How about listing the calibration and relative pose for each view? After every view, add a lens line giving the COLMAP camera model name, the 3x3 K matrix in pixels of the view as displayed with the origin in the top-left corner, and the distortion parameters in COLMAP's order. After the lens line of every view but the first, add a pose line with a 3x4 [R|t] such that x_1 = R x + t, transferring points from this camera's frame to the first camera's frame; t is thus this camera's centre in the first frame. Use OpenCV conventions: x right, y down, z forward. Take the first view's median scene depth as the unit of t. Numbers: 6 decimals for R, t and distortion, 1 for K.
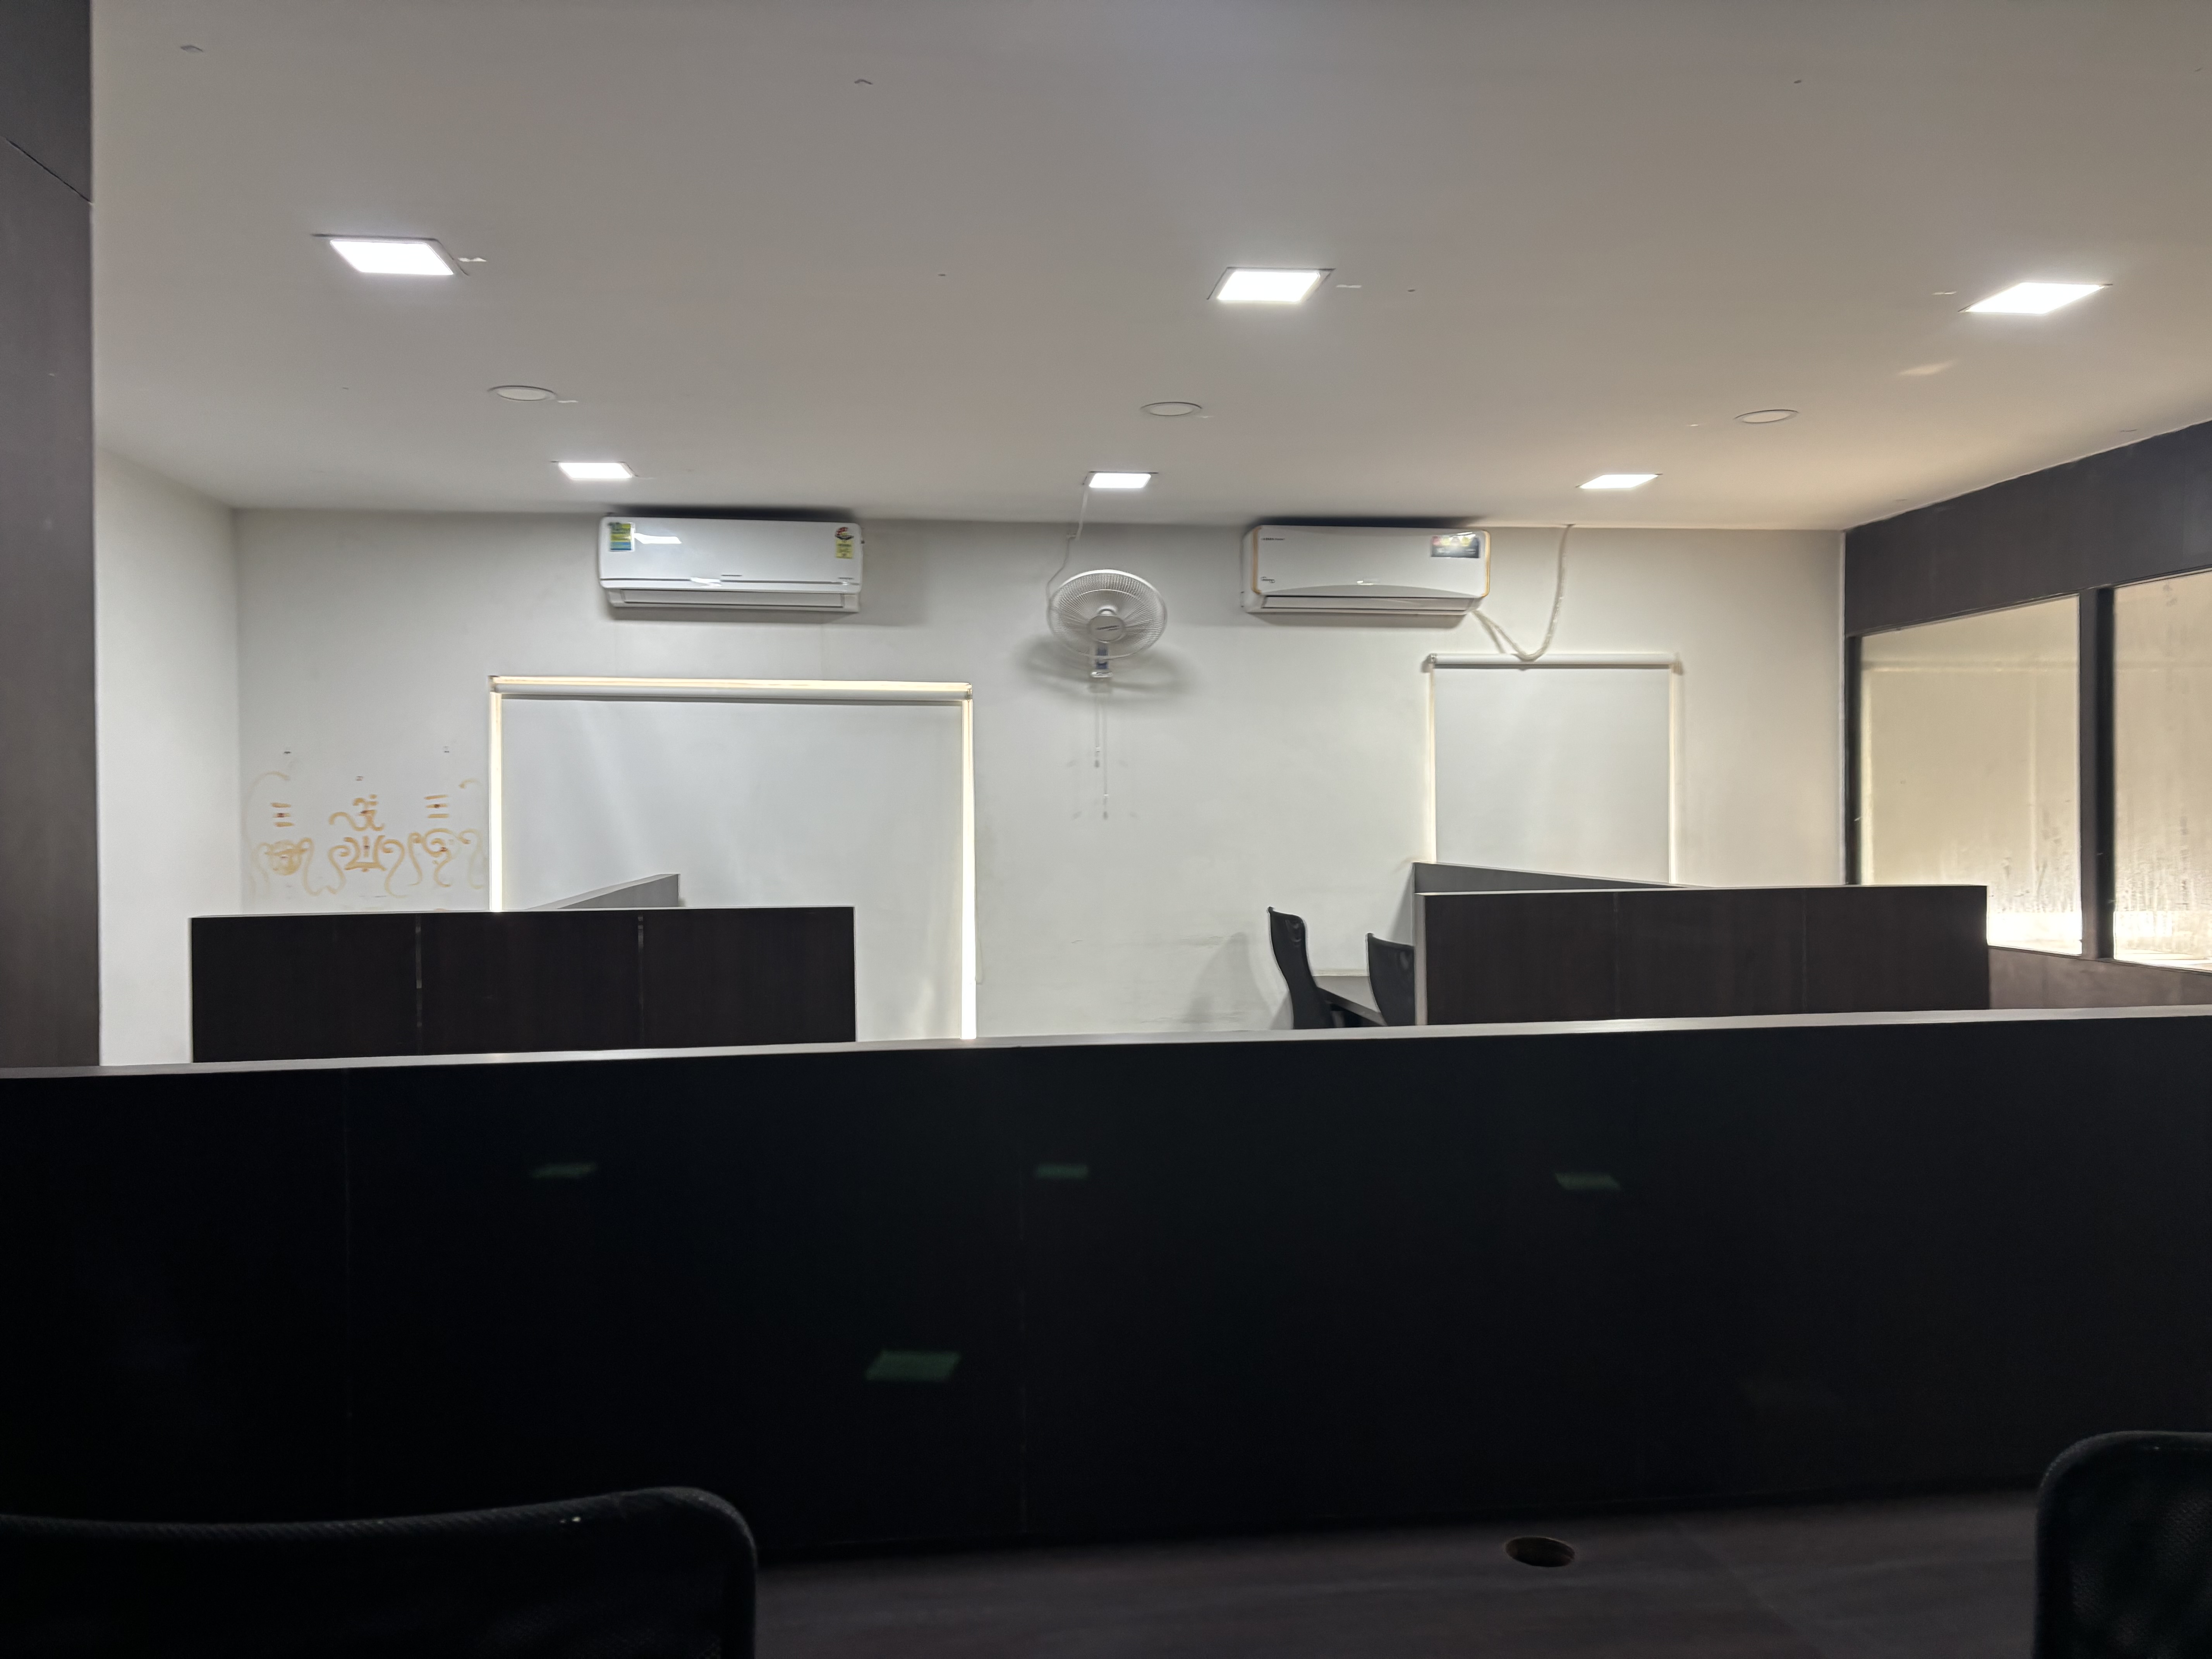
lens RADIAL K [[1611.4, 0, 1105.3], [0, 1611.4, 831.0], [0, 0, 1]] dist [0.008518, -0.024027]
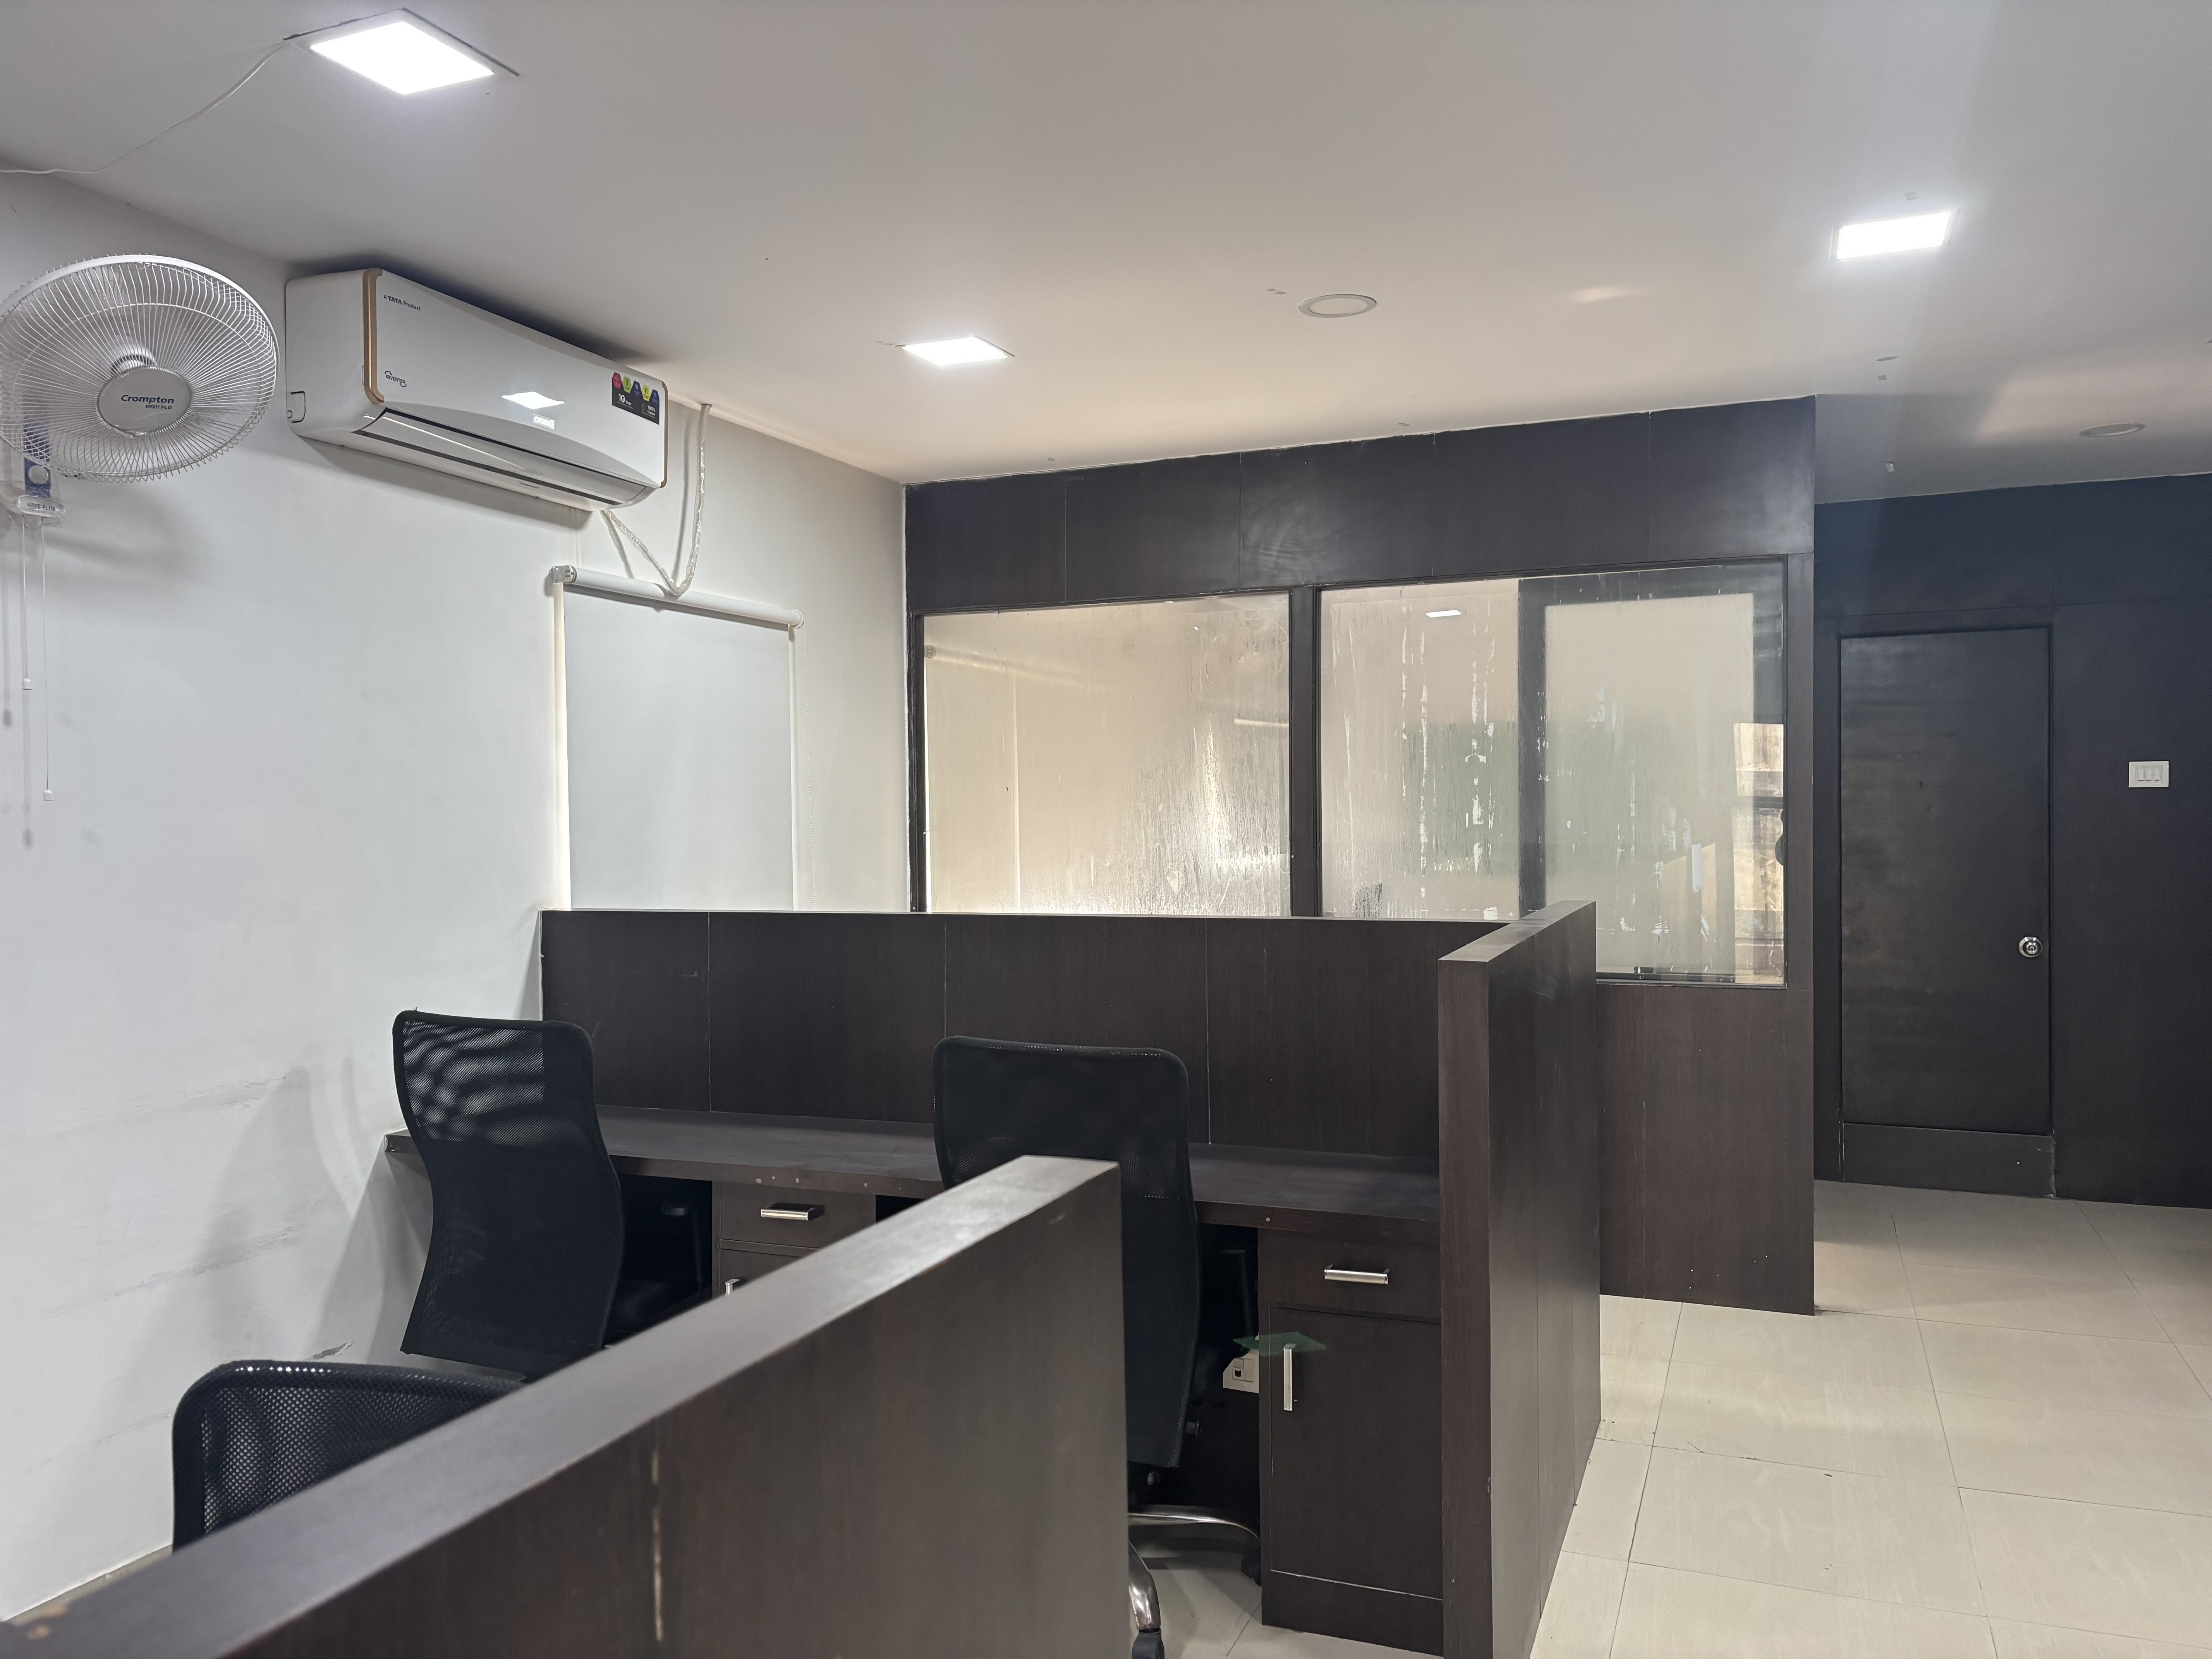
lens RADIAL K [[1611.4, 0, 1104.6], [0, 1611.4, 853.0], [0, 0, 1]] dist [0.008518, -0.024027]
pose [[0.484874, -0.019212, 0.874373, -0.230153], [0.016733, 0.999779, 0.012688, -0.006324], [-0.874424, 0.008479, 0.485089, 0.526989]]
